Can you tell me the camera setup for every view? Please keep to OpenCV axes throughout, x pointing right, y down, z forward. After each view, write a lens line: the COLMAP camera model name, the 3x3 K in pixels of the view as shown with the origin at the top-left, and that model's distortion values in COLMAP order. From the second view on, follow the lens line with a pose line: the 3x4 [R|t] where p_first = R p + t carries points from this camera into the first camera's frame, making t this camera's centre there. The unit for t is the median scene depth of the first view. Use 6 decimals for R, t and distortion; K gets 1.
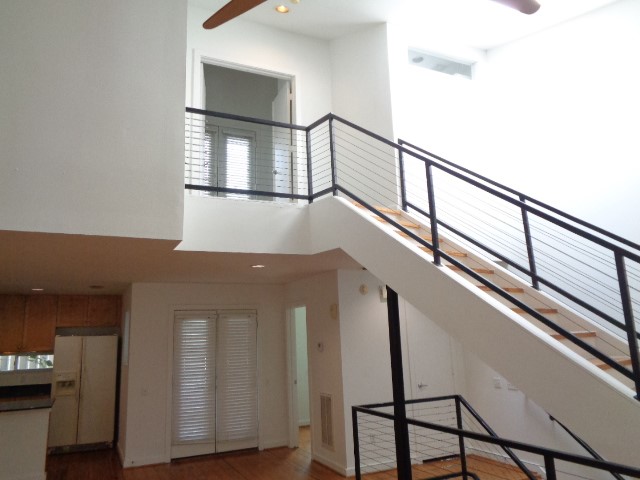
lens RADIAL K [[475.7, 0, 319.5], [0, 475.7, 241.7], [0, 0, 1]] dist [0.001317, 0.001943]
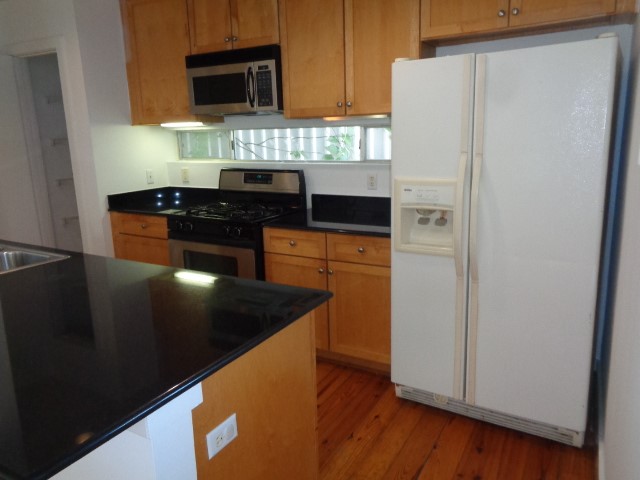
lens RADIAL K [[475.7, 0, 319.5], [0, 475.7, 241.7], [0, 0, 1]] dist [0.001317, 0.001943]
pose [[0.584244, 0.187298, -0.789670, -0.324282], [0.184199, 0.917010, 0.353783, 0.189408], [0.790399, -0.352152, 0.501257, 0.776232]]
